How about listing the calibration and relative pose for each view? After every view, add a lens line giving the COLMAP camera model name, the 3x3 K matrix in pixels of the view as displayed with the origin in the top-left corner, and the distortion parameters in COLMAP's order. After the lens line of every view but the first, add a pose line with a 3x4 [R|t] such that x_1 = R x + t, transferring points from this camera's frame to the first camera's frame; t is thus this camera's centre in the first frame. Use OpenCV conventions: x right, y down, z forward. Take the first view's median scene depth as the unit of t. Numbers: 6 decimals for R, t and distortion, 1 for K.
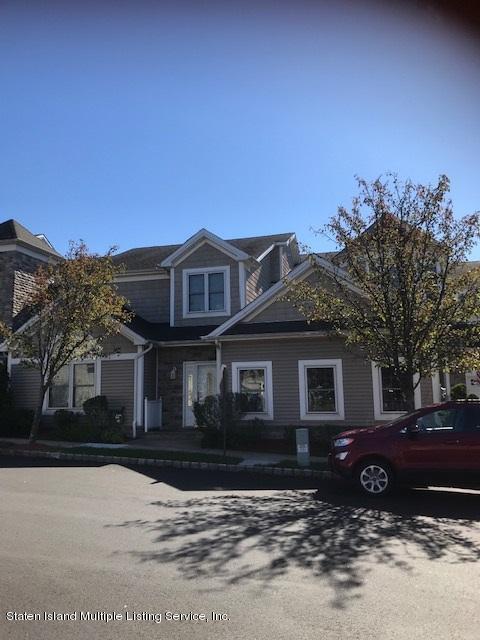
lens RADIAL K [[522.7, 0, 237.4], [0, 522.7, 317.5], [0, 0, 1]] dist [0.039163, -0.051728]
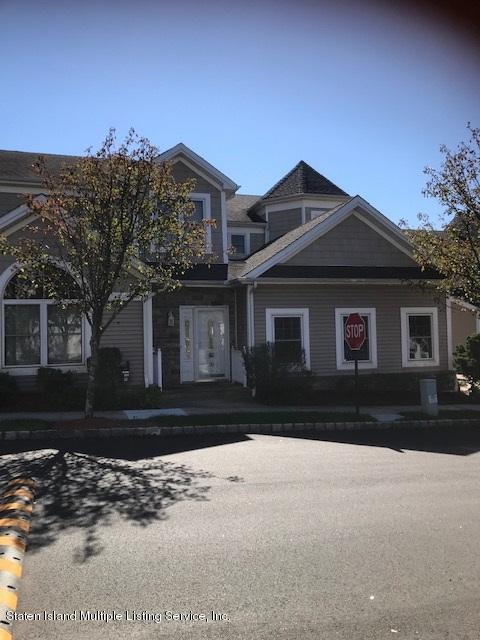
lens RADIAL K [[522.7, 0, 241.1], [0, 522.7, 320.2], [0, 0, 1]] dist [0.039163, -0.051728]
pose [[0.834572, 0.019962, 0.550537, -0.550357], [-0.071369, 0.994839, 0.072118, 0.048478], [-0.546256, -0.099479, 0.831690, 0.315104]]
